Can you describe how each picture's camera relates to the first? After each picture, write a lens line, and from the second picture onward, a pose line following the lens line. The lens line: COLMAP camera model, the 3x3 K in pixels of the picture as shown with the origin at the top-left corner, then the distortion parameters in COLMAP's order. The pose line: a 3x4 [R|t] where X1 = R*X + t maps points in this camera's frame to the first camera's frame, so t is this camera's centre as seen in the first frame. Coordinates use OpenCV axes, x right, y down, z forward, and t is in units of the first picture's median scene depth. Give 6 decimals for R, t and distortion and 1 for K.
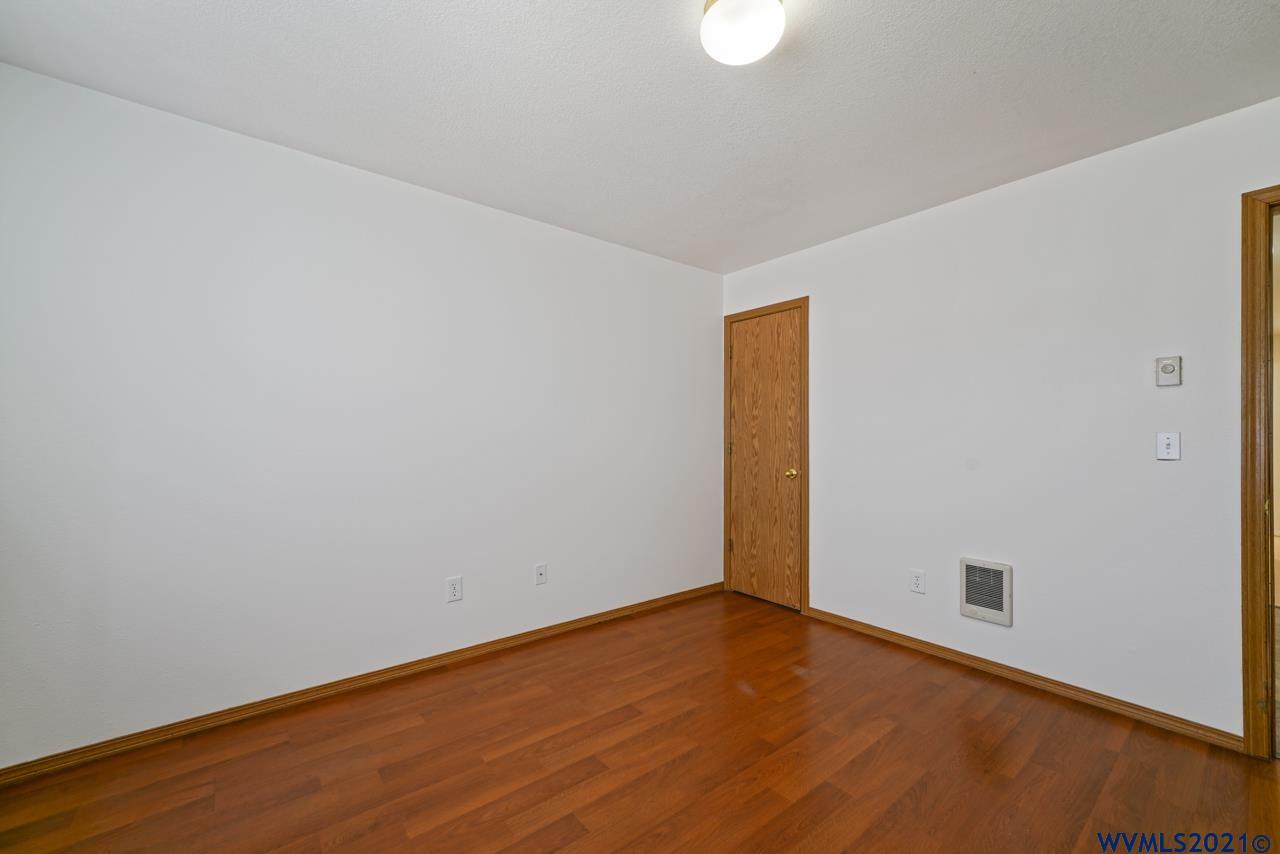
lens RADIAL K [[516.3, 0, 632.9], [0, 516.3, 433.3], [0, 0, 1]] dist [-0.005366, 0.001067]
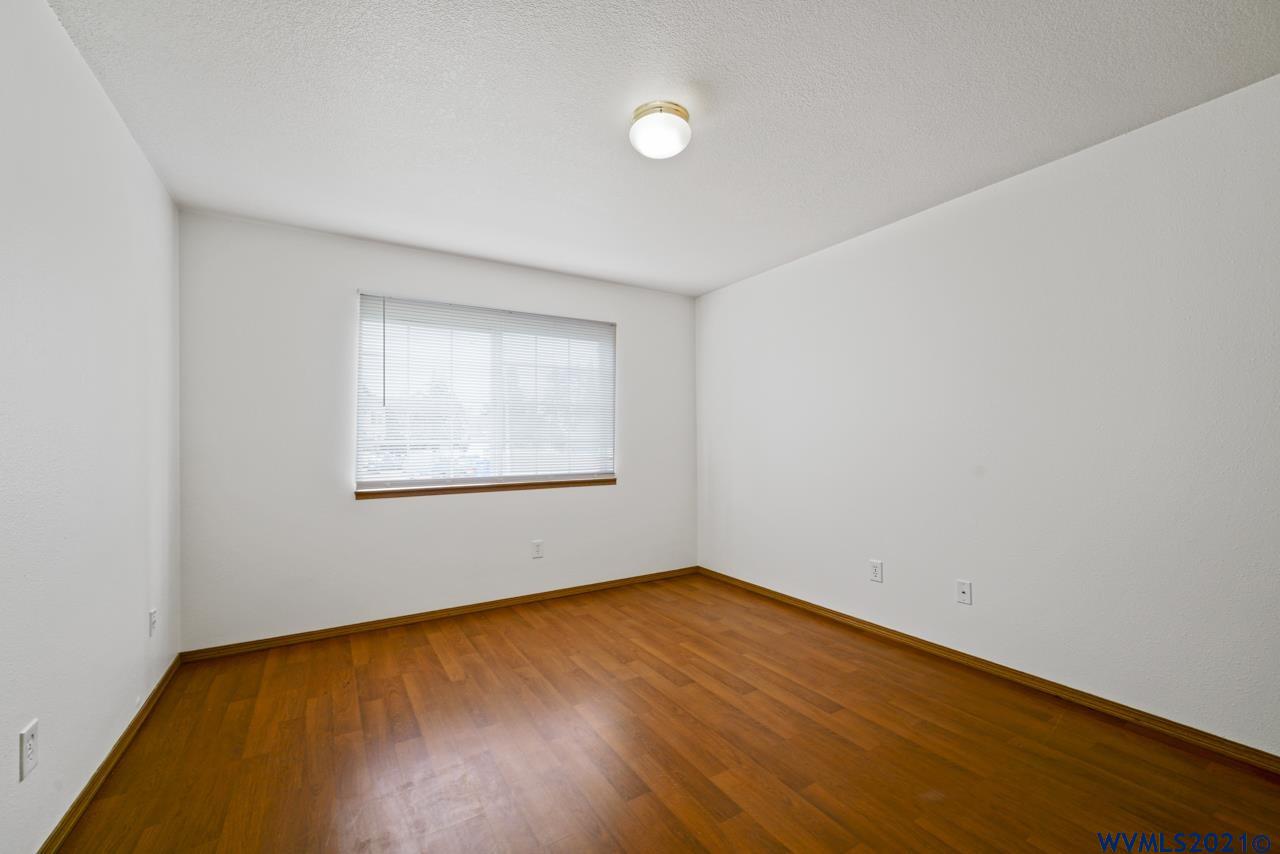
lens RADIAL K [[516.3, 0, 631.5], [0, 516.3, 434.4], [0, 0, 1]] dist [-0.005366, 0.001067]
pose [[-0.135233, -0.011530, -0.990747, 1.190605], [0.013406, 0.999819, -0.013466, 0.004616], [0.990723, -0.015103, -0.135054, 0.836310]]
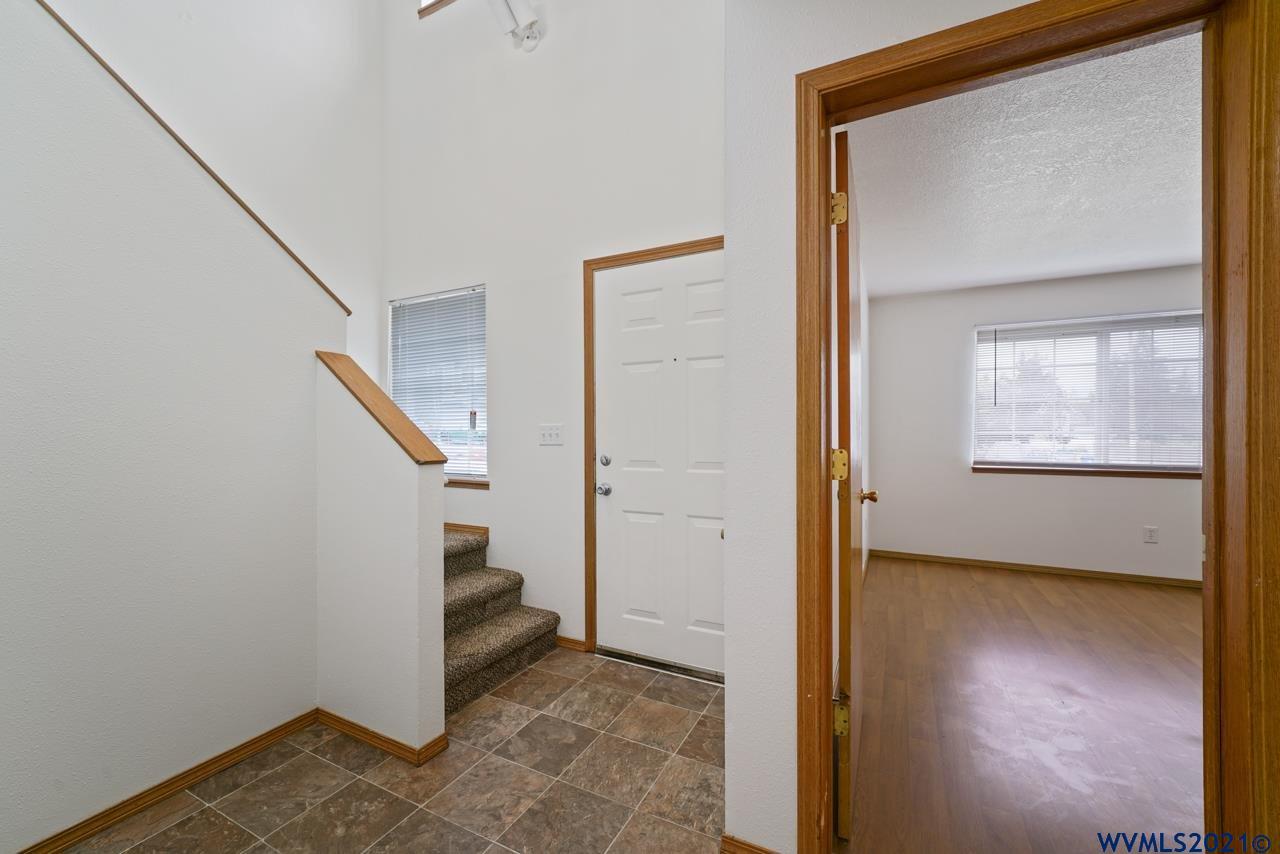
lens RADIAL K [[516.3, 0, 638.0], [0, 516.3, 432.8], [0, 0, 1]] dist [-0.005366, 0.001067]
pose [[-0.909290, -0.003163, -0.416151, 2.012069], [-0.002949, 0.999995, -0.001156, 0.005907], [0.416153, 0.000176, -0.909295, 1.222740]]
